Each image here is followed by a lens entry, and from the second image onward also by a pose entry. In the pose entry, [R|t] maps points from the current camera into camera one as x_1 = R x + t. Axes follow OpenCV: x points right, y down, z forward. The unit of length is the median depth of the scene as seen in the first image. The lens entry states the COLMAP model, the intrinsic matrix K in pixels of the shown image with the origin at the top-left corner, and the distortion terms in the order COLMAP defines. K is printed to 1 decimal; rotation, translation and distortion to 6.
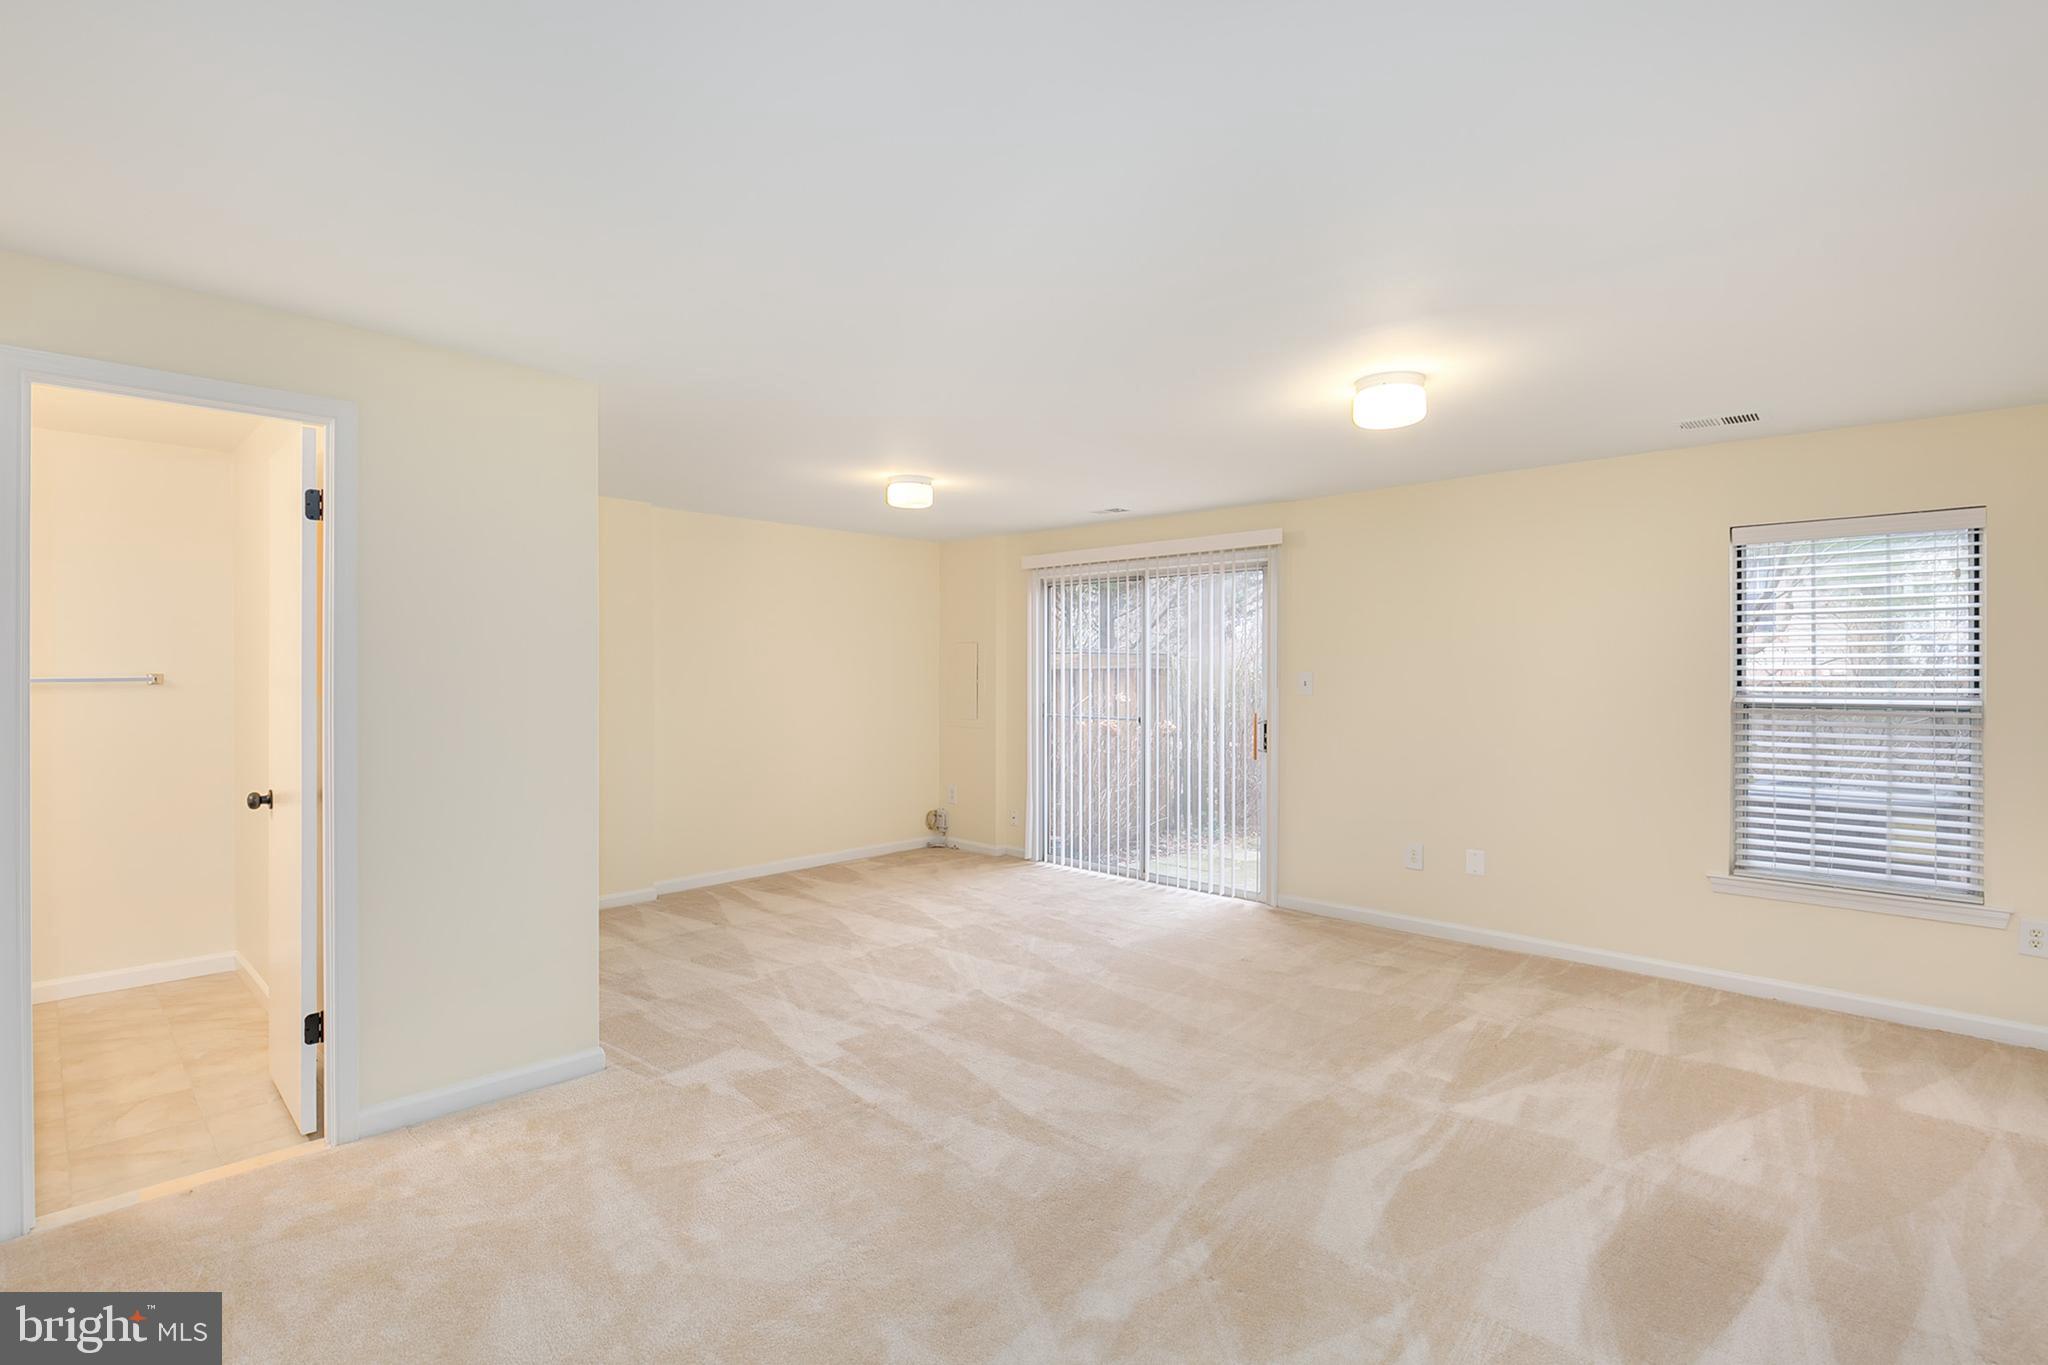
lens RADIAL K [[922.2, 0, 1024.0], [0, 922.2, 682.5], [0, 0, 1]] dist [-0.000555, -0.000194]
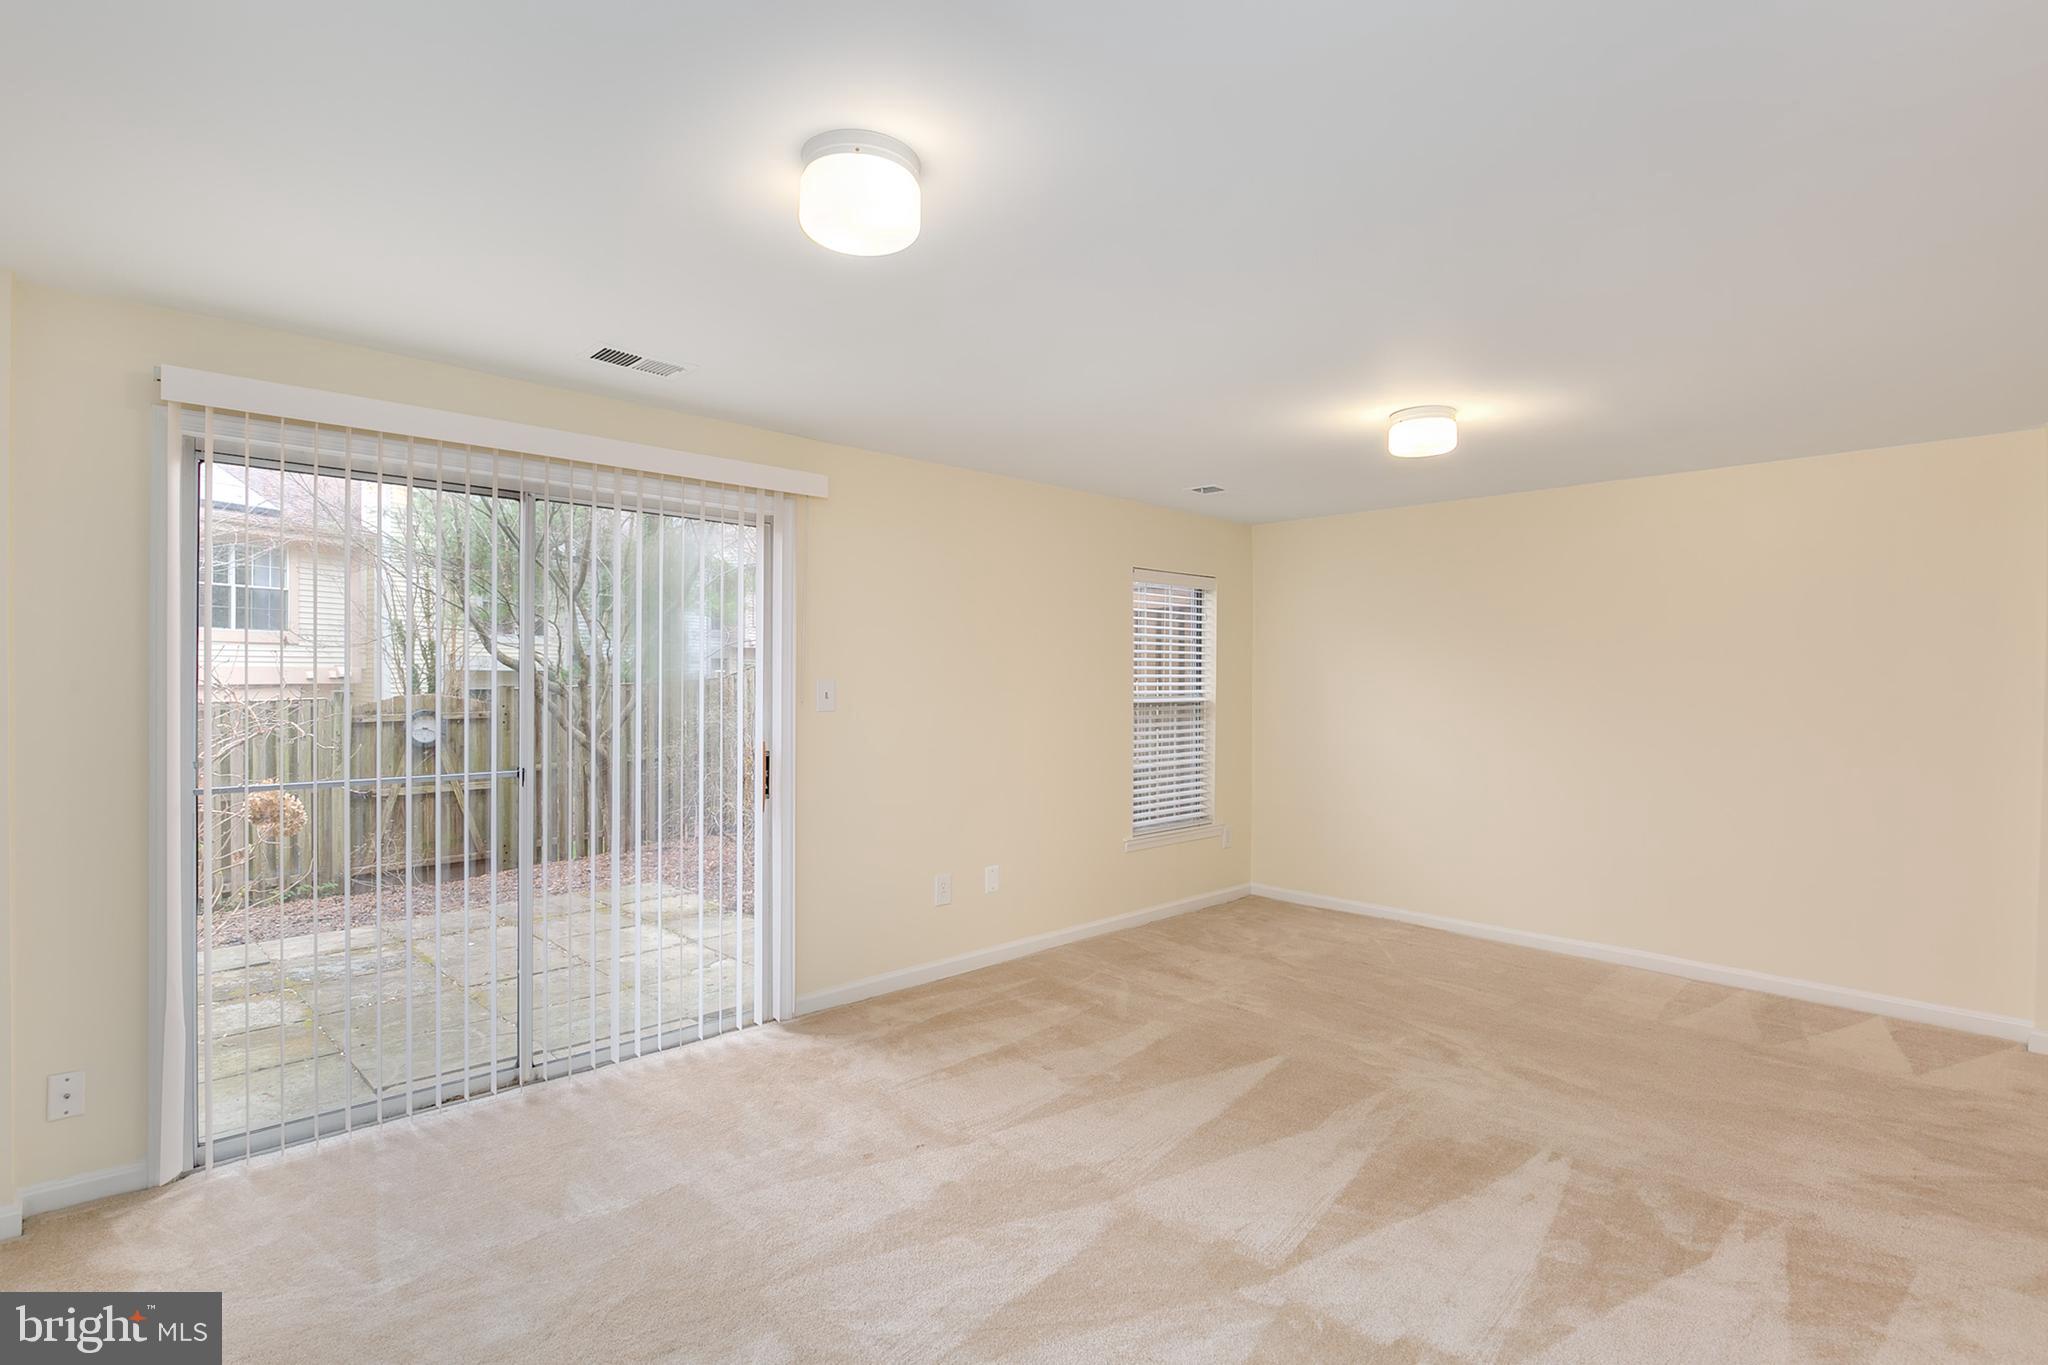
lens RADIAL K [[989.3, 0, 1024.0], [0, 989.3, 682.5], [0, 0, 1]] dist [0.001094, 0.000193]
pose [[0.066612, -0.012284, 0.997703, -0.573799], [0.001435, 0.999924, 0.012215, -0.022731], [-0.997778, 0.000618, 0.066625, 0.979768]]
